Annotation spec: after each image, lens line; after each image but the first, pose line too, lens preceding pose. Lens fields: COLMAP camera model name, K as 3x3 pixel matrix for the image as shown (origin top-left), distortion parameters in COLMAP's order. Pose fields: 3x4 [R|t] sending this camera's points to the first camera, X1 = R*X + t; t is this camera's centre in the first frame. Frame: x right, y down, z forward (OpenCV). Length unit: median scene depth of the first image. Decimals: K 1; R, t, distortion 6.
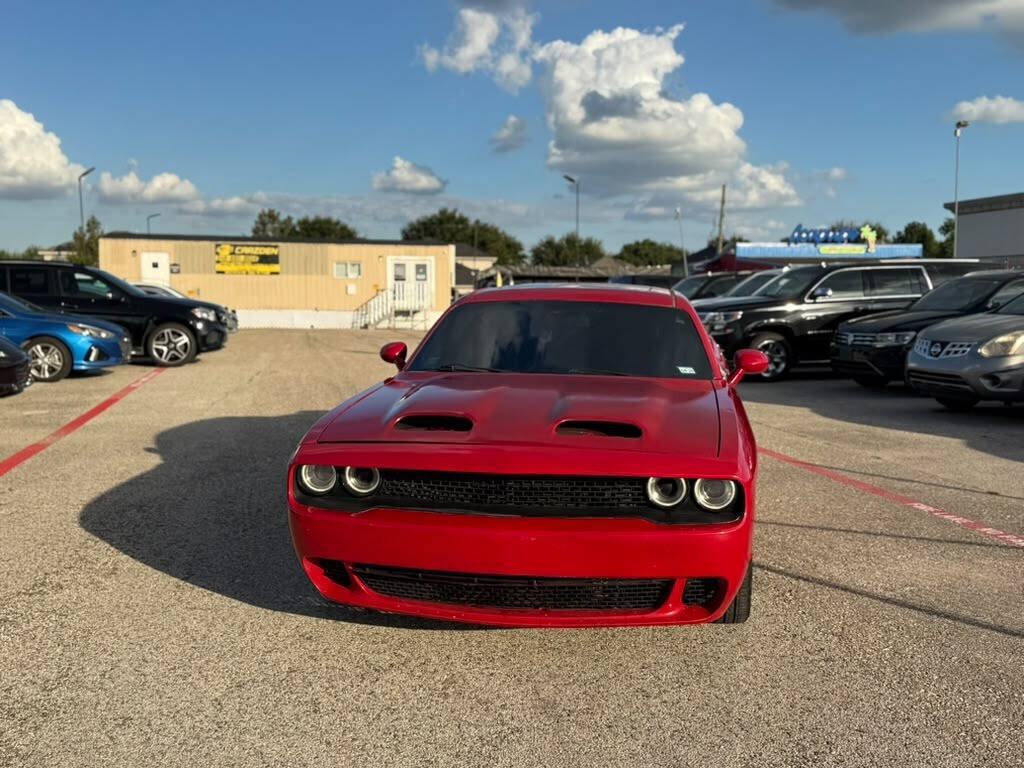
lens RADIAL K [[1013.3, 0, 518.9], [0, 1013.3, 398.8], [0, 0, 1]] dist [0.059861, 0.000000]
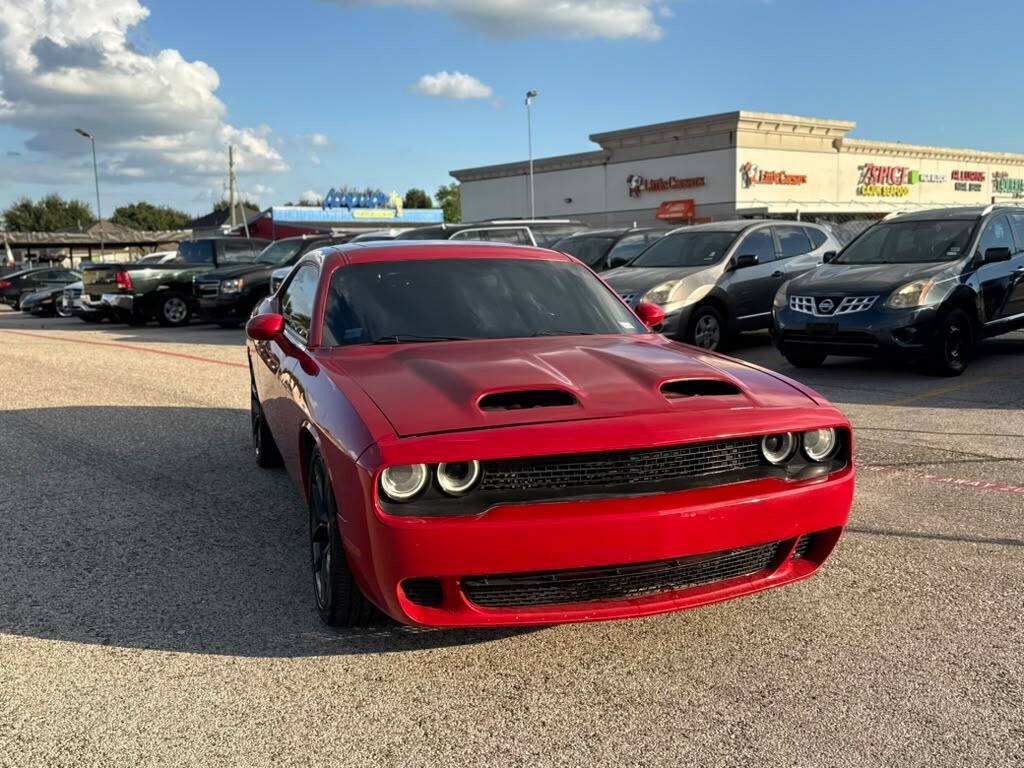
lens RADIAL K [[1013.3, 0, 520.2], [0, 1013.3, 394.4], [0, 0, 1]] dist [0.059861, 0.000000]
pose [[0.883438, -0.090403, 0.459744, -0.121917], [0.077050, 0.995882, 0.047770, -0.005474], [-0.462169, -0.006778, 0.886766, 0.061905]]
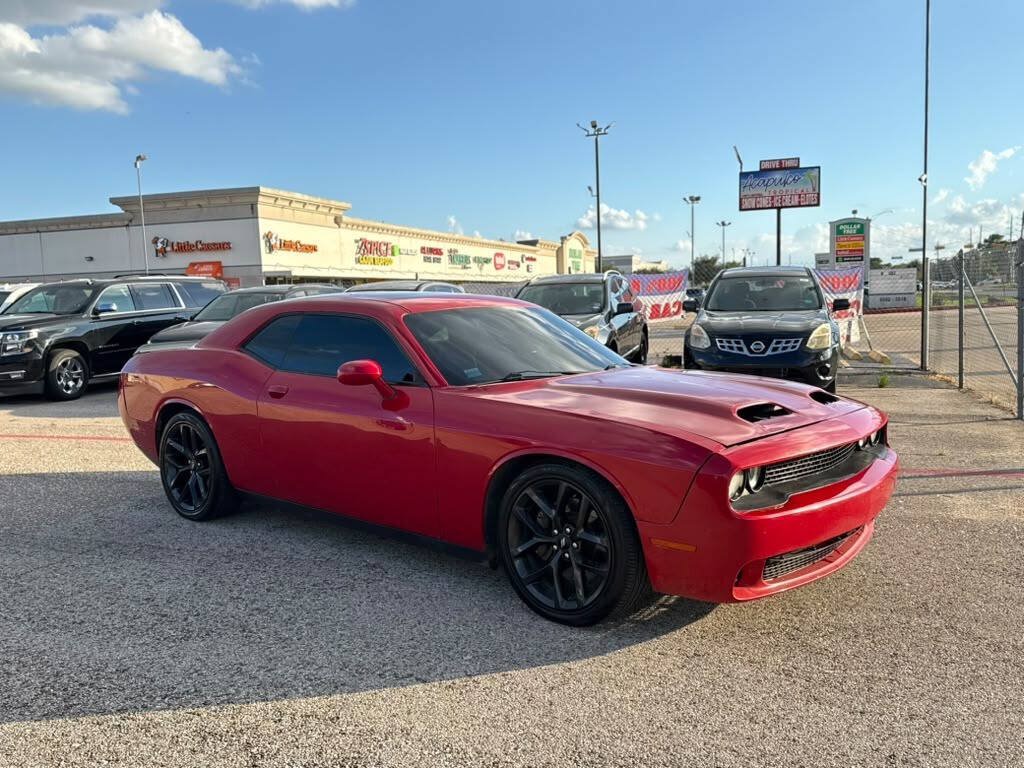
lens RADIAL K [[873.5, 0, 511.7], [0, 873.5, 398.6], [0, 0, 1]] dist [0.115179, -0.191585]
pose [[0.522075, -0.114784, 0.845140, -0.259920], [0.117023, 0.991171, 0.062328, -0.020967], [-0.844833, 0.066361, 0.530898, 0.182670]]
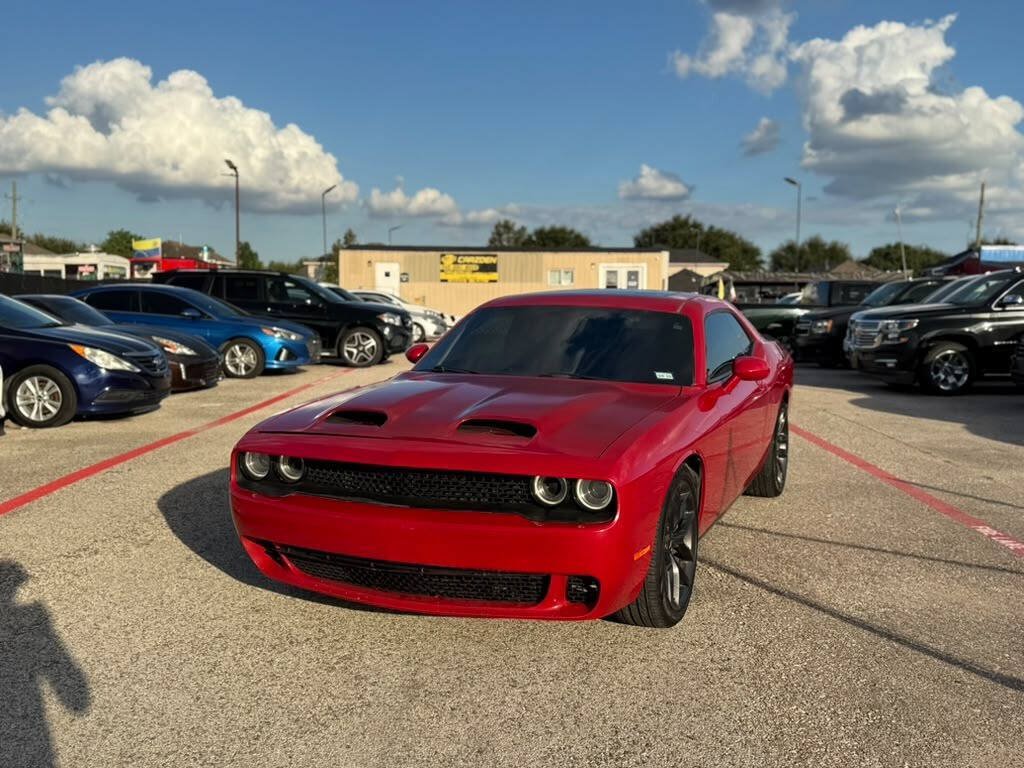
lens RADIAL K [[1013.3, 0, 517.6], [0, 1013.3, 386.8], [0, 0, 1]] dist [0.059861, 0.000000]
pose [[0.971199, 0.023105, -0.237146, 0.085596], [-0.027486, 0.999507, -0.015185, 0.000712], [0.236678, 0.021265, 0.971355, -0.002471]]
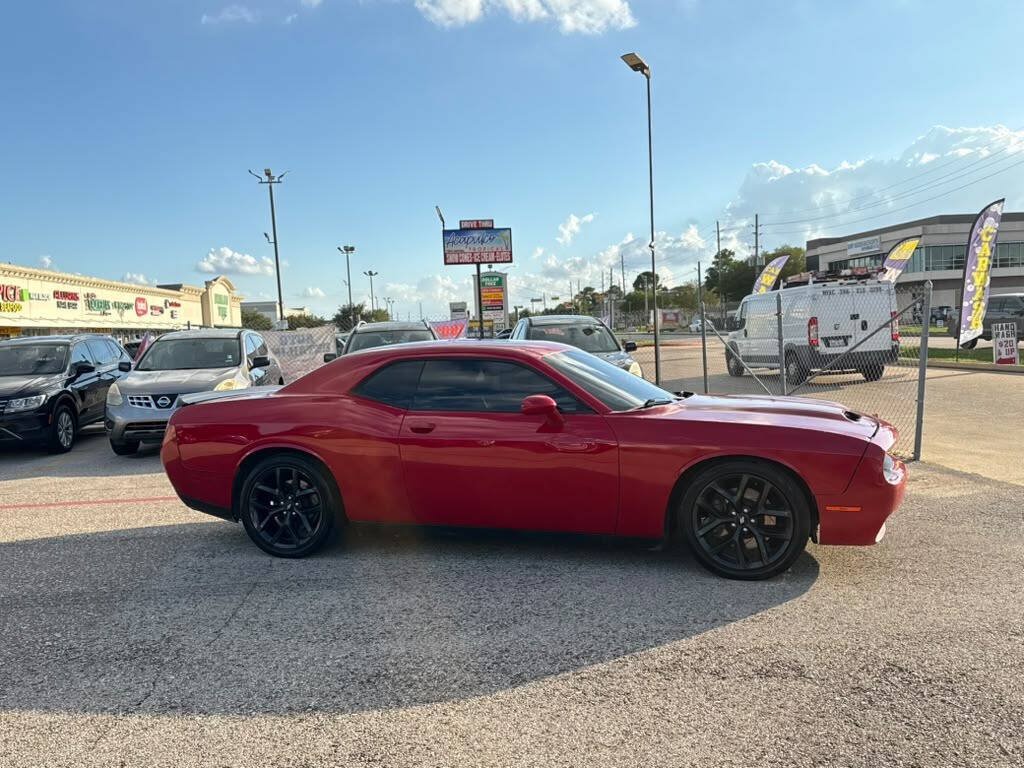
lens RADIAL K [[873.5, 0, 512.8], [0, 873.5, 391.0], [0, 0, 1]] dist [0.115179, -0.191585]
pose [[0.130417, -0.076120, 0.988533, -0.387868], [0.143015, 0.988065, 0.057216, -0.044106], [-0.981090, 0.133913, 0.139746, 0.334215]]
